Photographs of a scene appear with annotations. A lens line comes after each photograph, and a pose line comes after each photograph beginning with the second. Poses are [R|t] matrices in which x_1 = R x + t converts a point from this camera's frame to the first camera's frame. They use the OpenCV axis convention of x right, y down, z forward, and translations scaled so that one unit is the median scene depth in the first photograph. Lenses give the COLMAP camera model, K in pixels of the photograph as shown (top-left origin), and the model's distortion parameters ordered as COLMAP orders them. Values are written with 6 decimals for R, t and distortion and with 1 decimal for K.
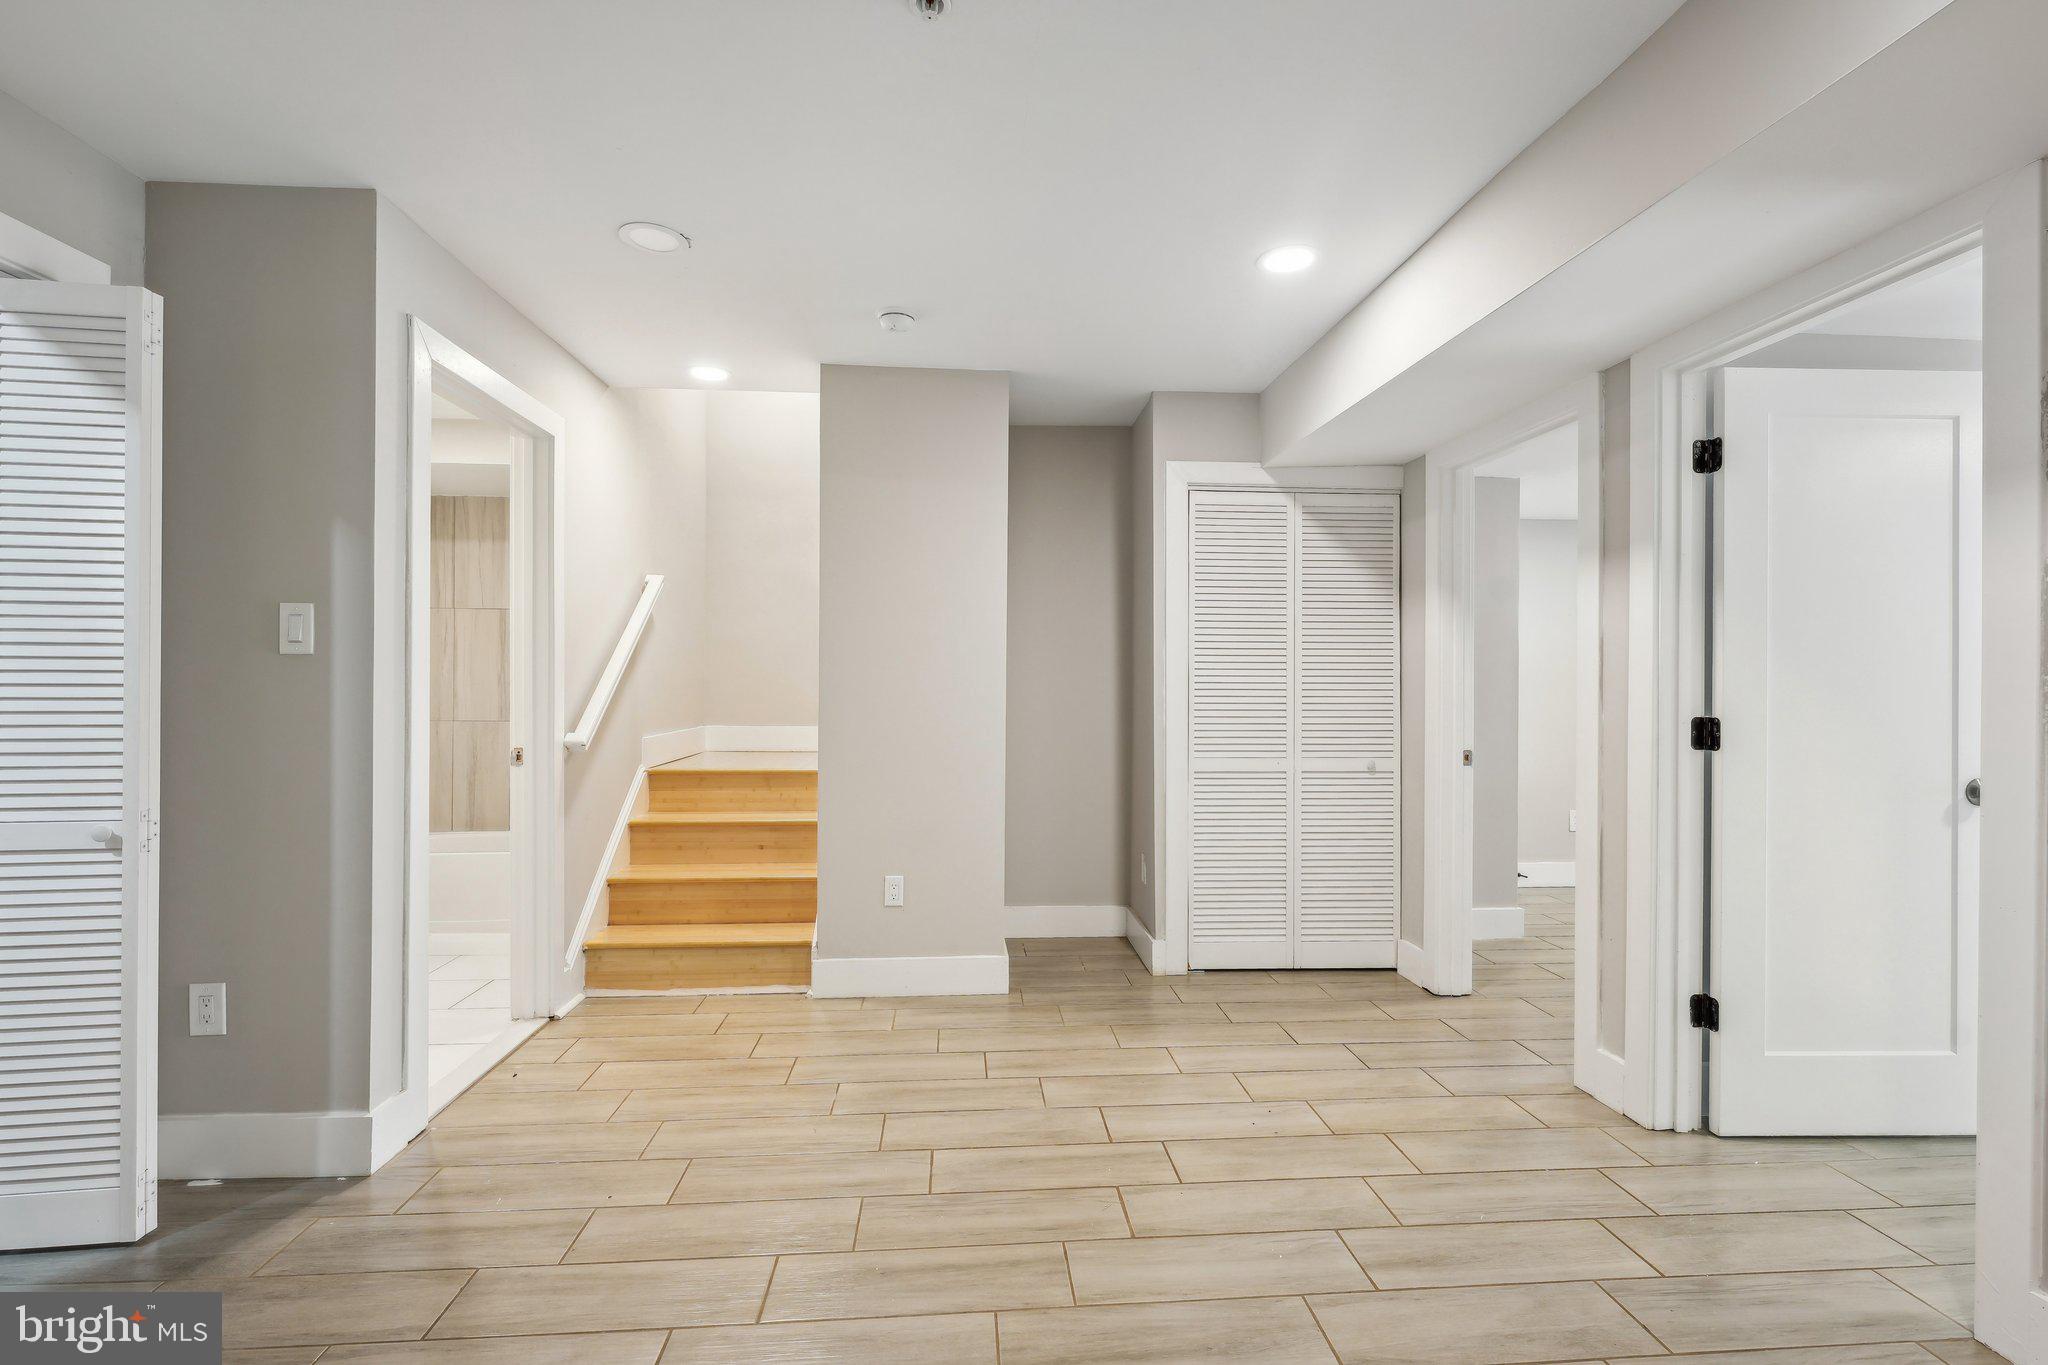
lens RADIAL K [[898.7, 0, 1024.0], [0, 898.7, 682.5], [0, 0, 1]] dist [-0.000241, -0.000012]
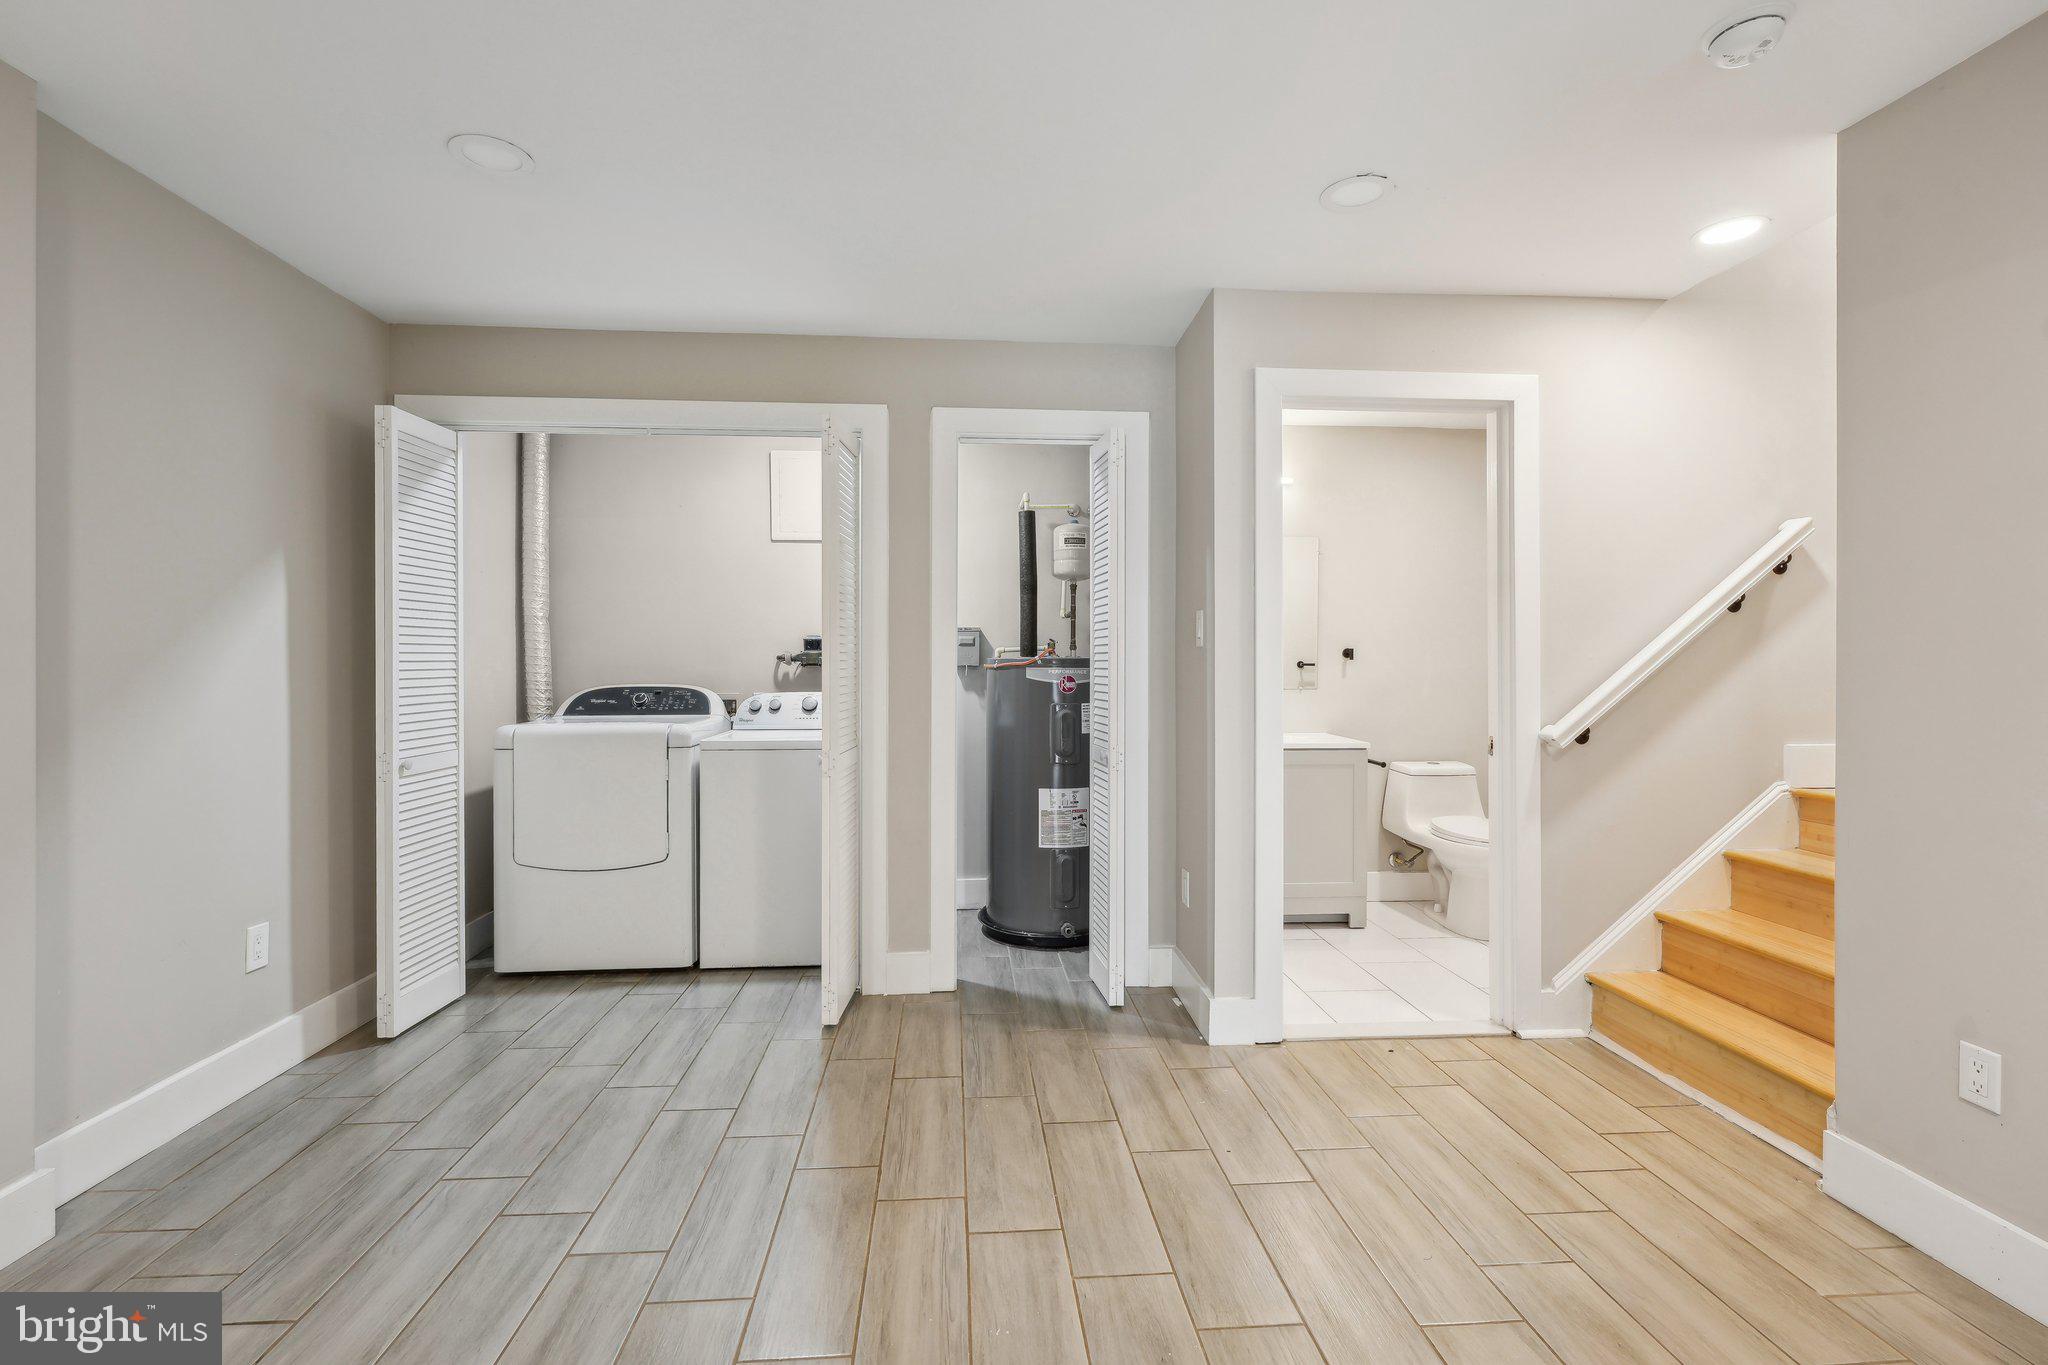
lens RADIAL K [[902.4, 0, 1024.1], [0, 902.4, 668.7], [0, 0, 1]] dist [-0.000045, -0.000017]
pose [[0.000842, -0.001553, -0.999998, 0.371791], [-0.001685, 0.999997, -0.001555, 0.001805], [0.999998, 0.001686, 0.000840, 0.461414]]
